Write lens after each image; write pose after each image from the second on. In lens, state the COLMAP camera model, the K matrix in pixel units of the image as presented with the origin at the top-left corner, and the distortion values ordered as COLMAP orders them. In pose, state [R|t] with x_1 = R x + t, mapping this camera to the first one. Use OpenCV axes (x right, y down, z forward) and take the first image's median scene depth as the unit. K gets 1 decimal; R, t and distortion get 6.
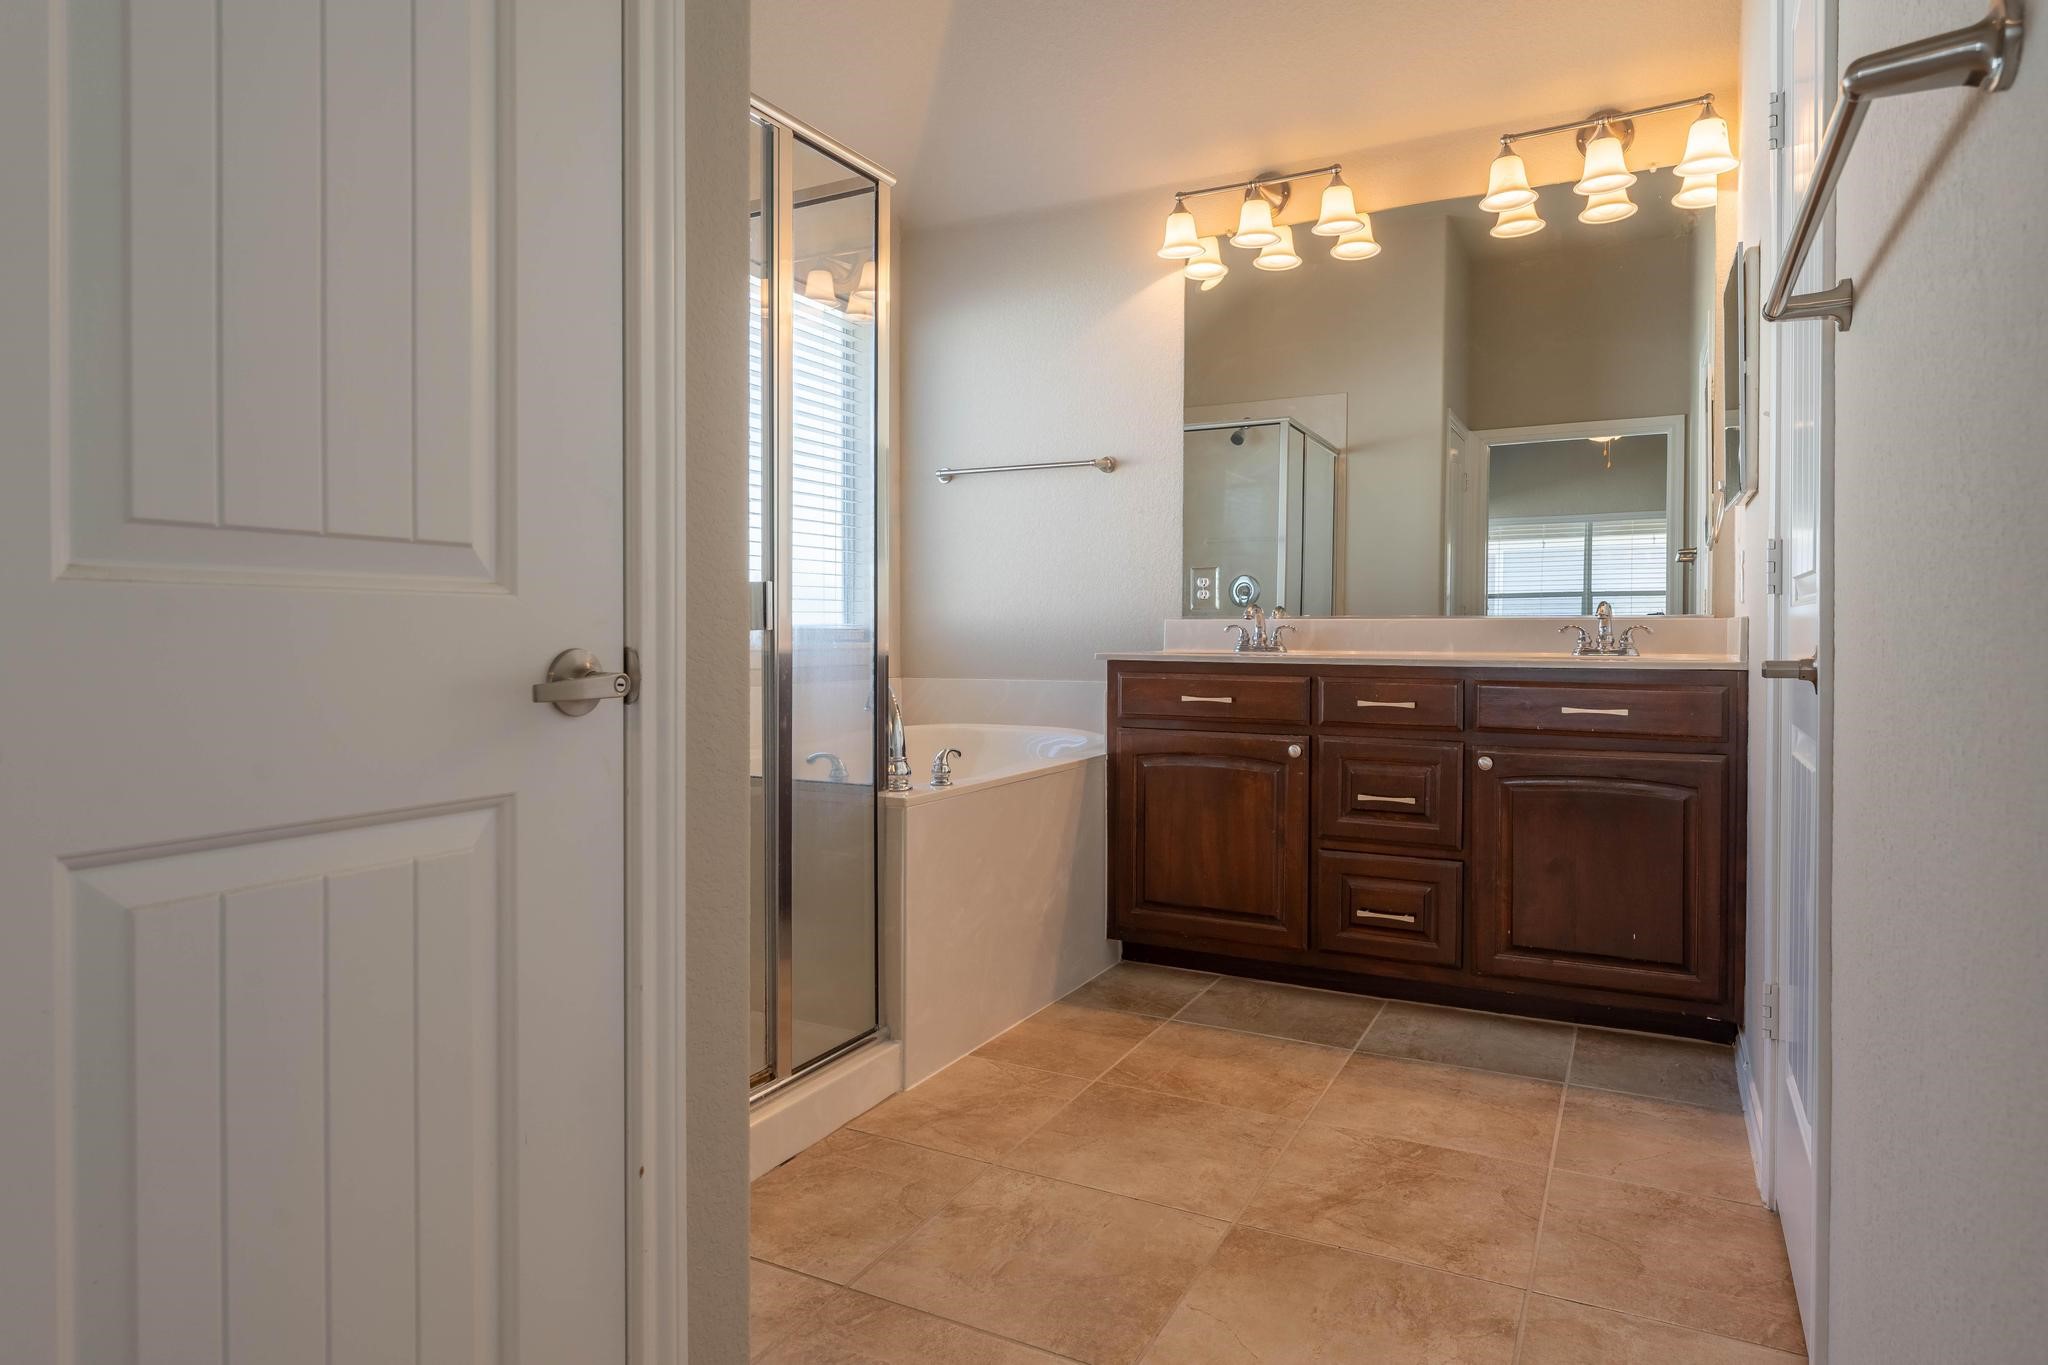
lens RADIAL K [[1129.1, 0, 1020.1], [0, 1129.1, 665.0], [0, 0, 1]] dist [-0.028371, 0.001584]
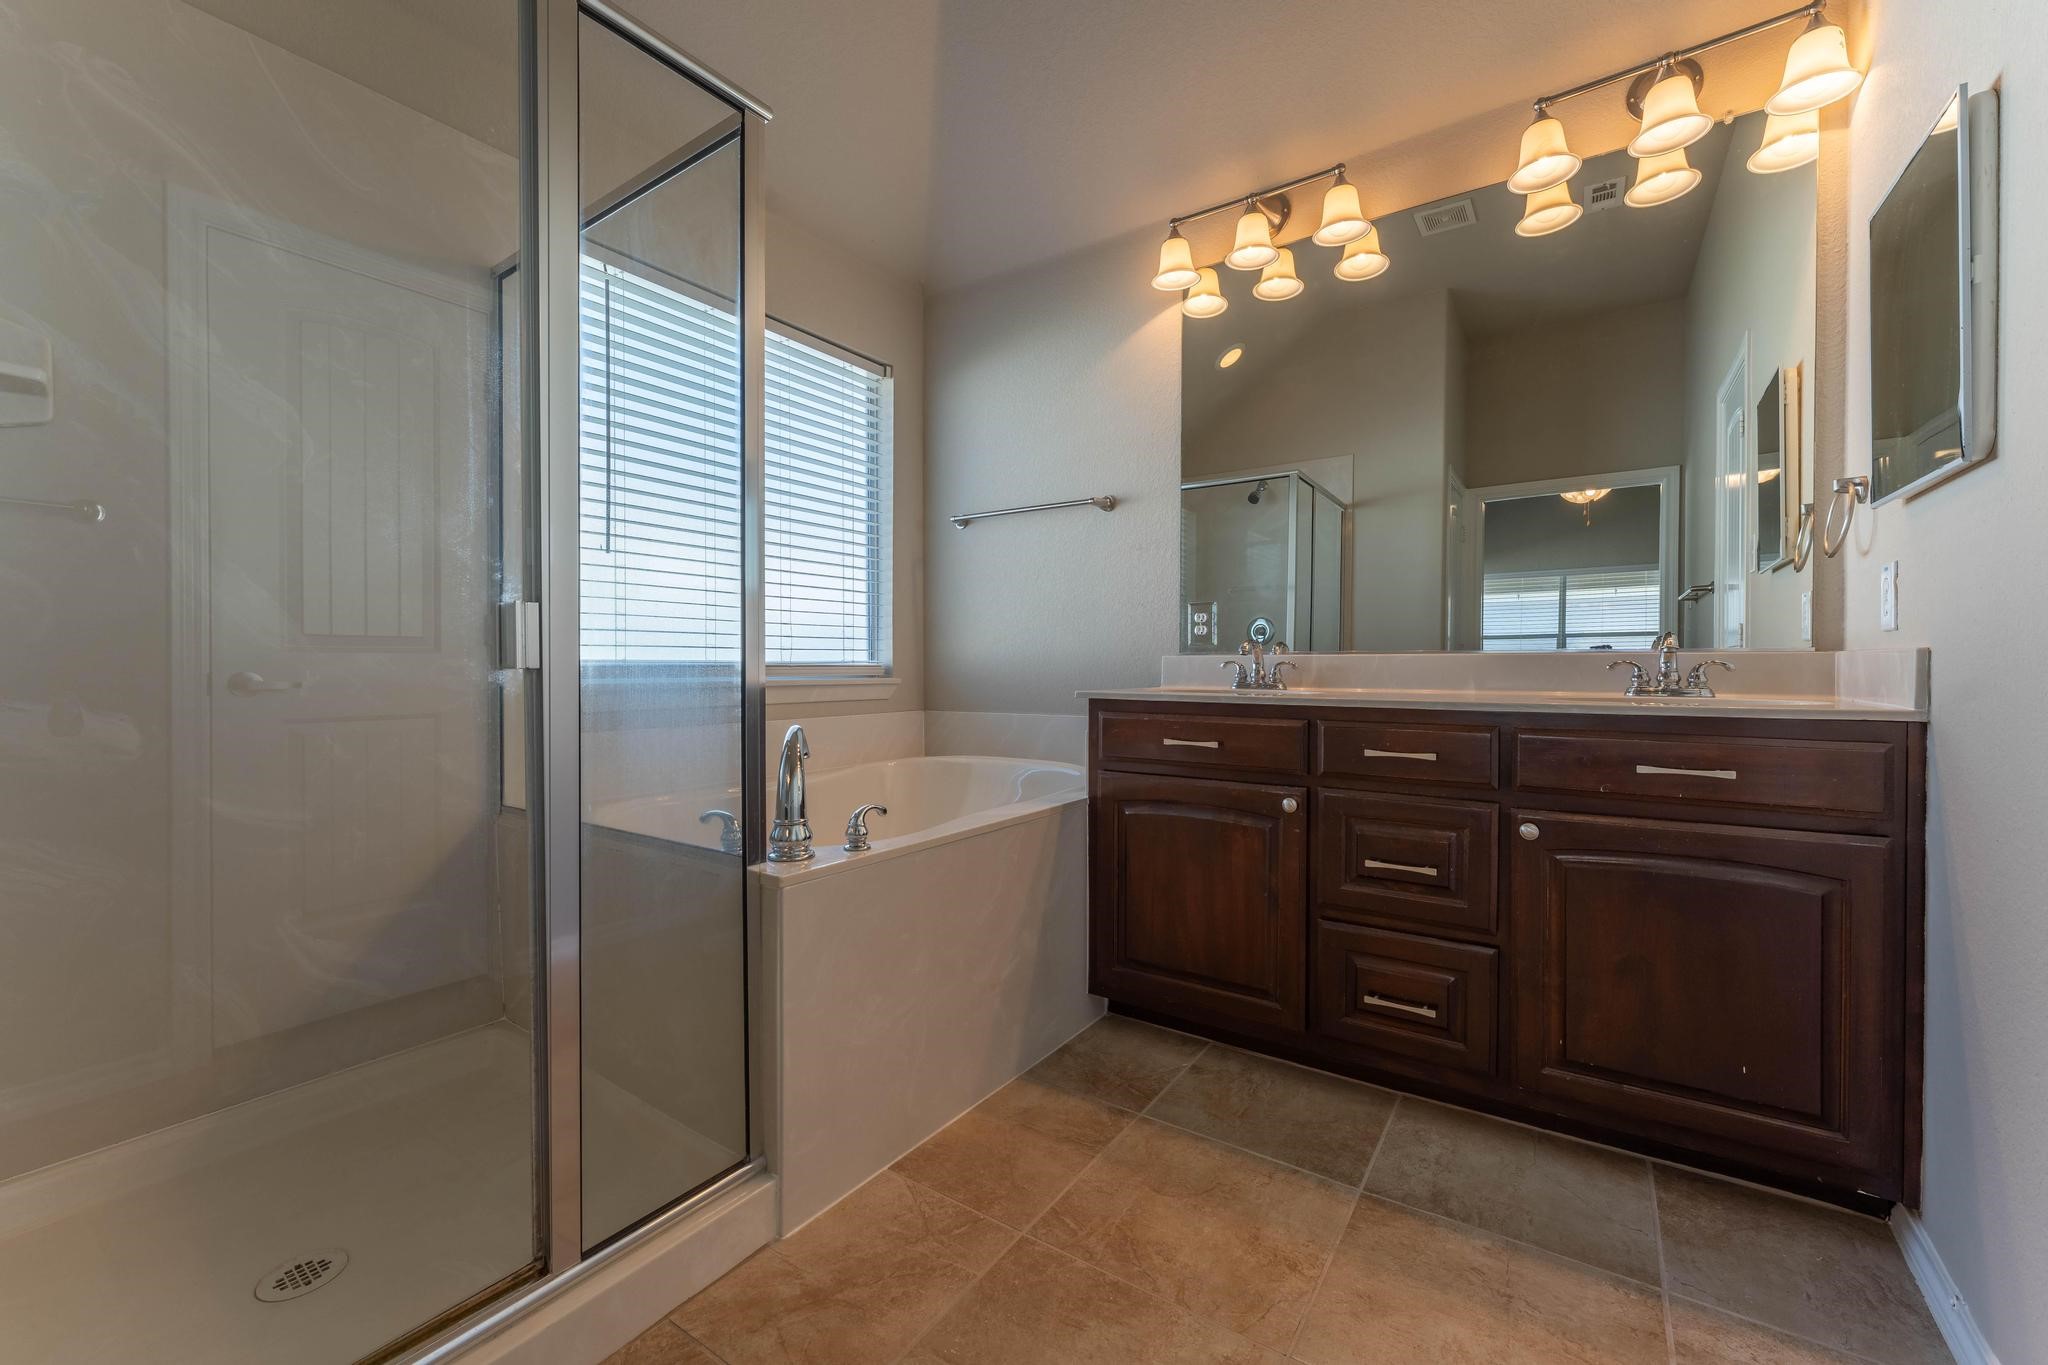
lens RADIAL K [[846.0, 0, 1010.6], [0, 846.0, 683.1], [0, 0, 1]] dist [-0.012651, 0.001948]
pose [[0.994502, 0.001328, -0.104712, 0.088723], [-0.002454, 0.999940, -0.010633, -0.009733], [0.104692, 0.010832, 0.994446, 0.297902]]
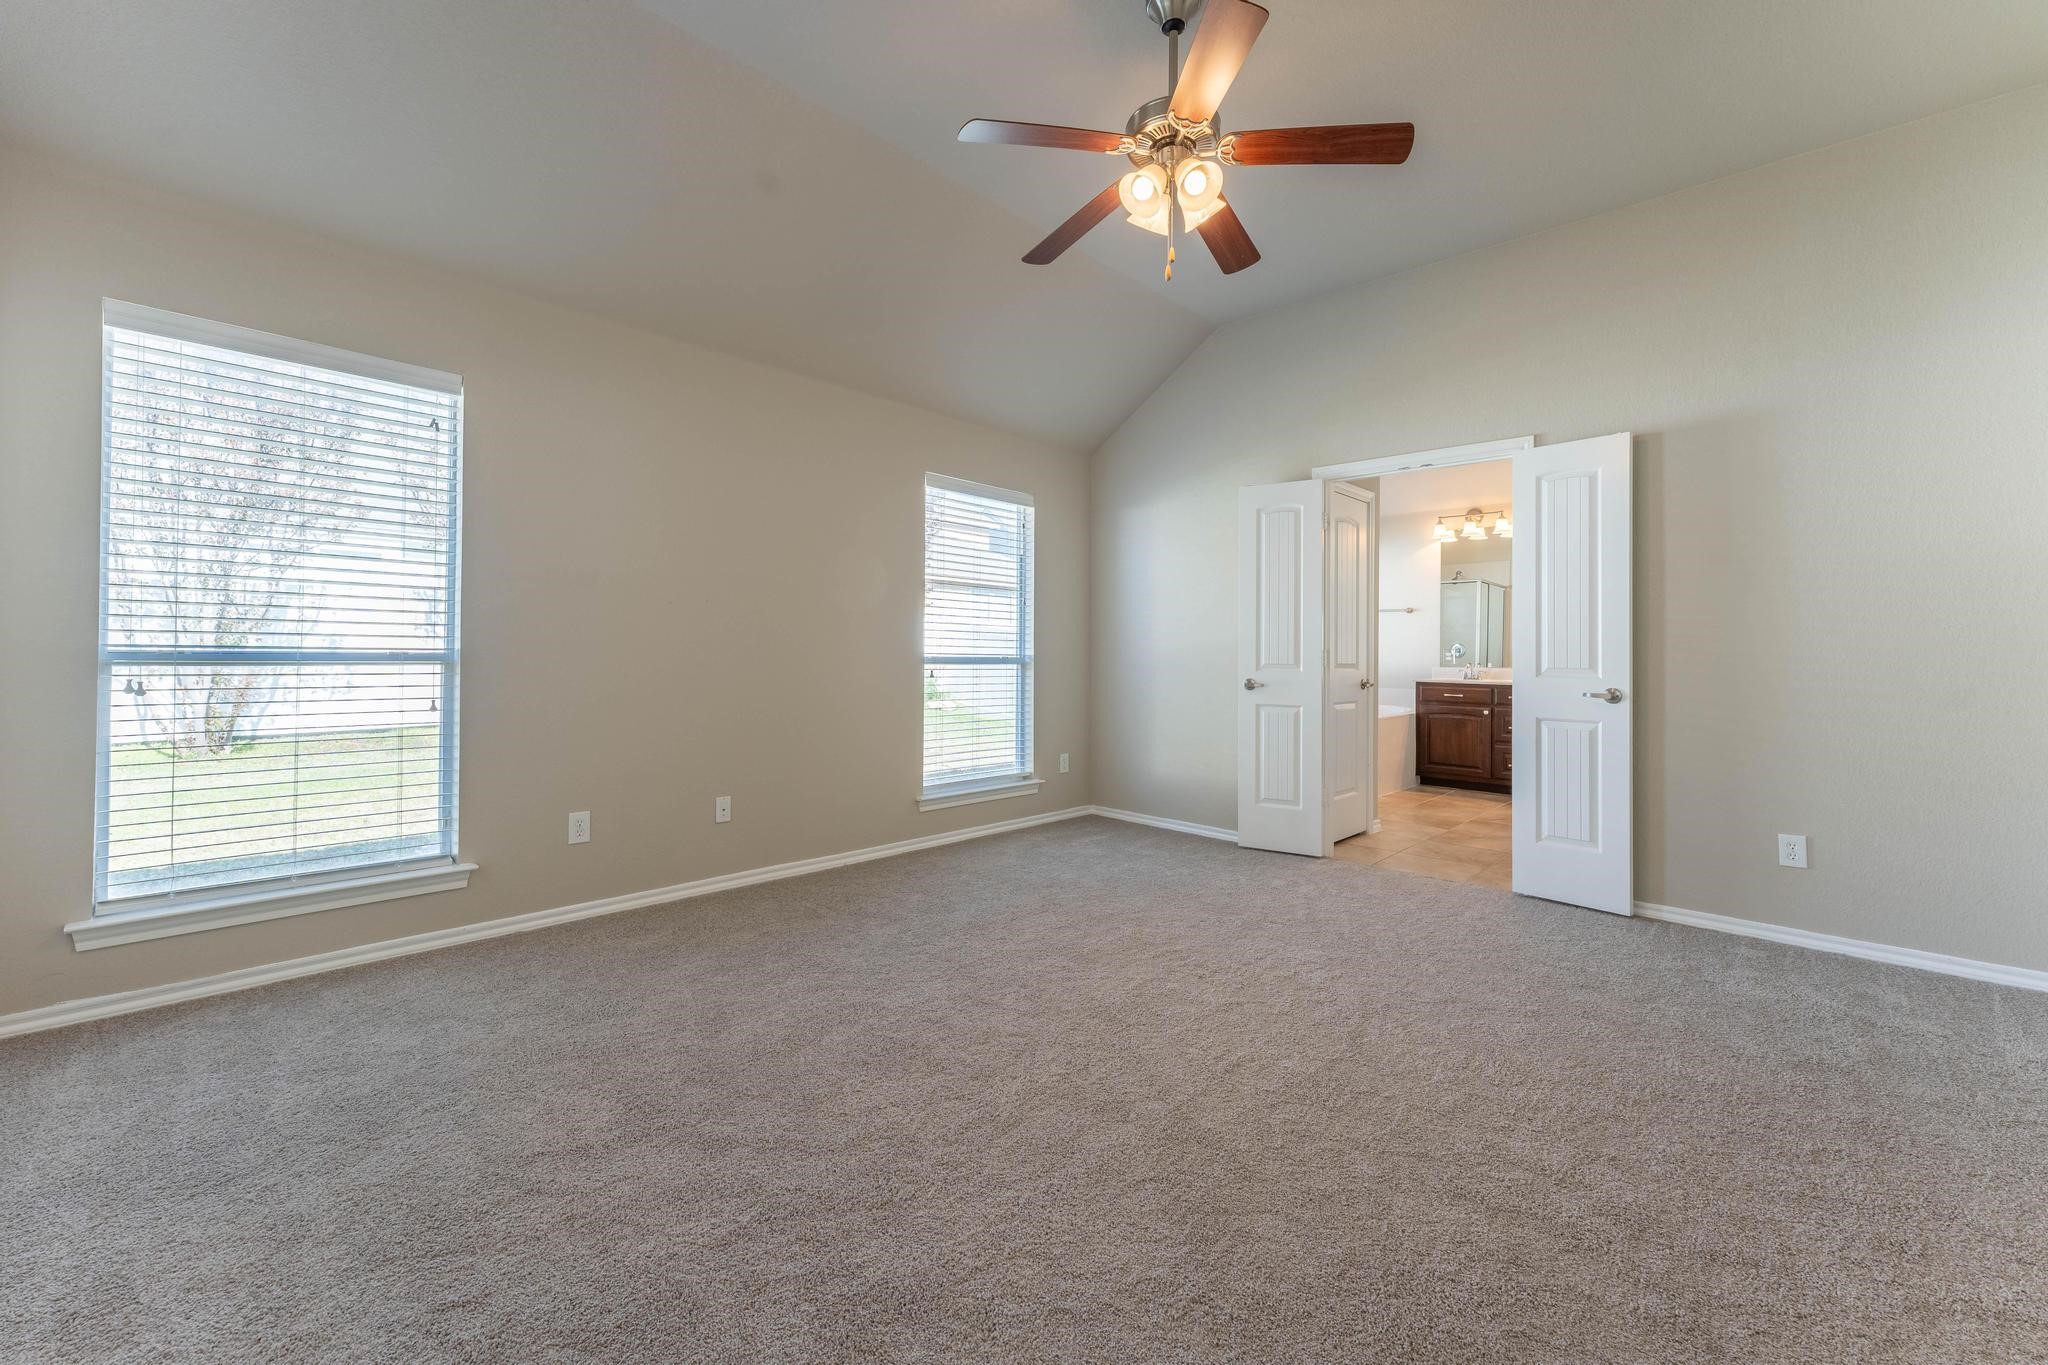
lens RADIAL K [[846.0, 0, 977.5], [0, 846.0, 642.5], [0, 0, 1]] dist [-0.012651, 0.001948]
pose [[0.956217, 0.008529, -0.292534, -0.397071], [-0.020707, 0.999042, -0.038558, 0.001814], [0.291925, 0.042927, 0.955477, -1.548736]]
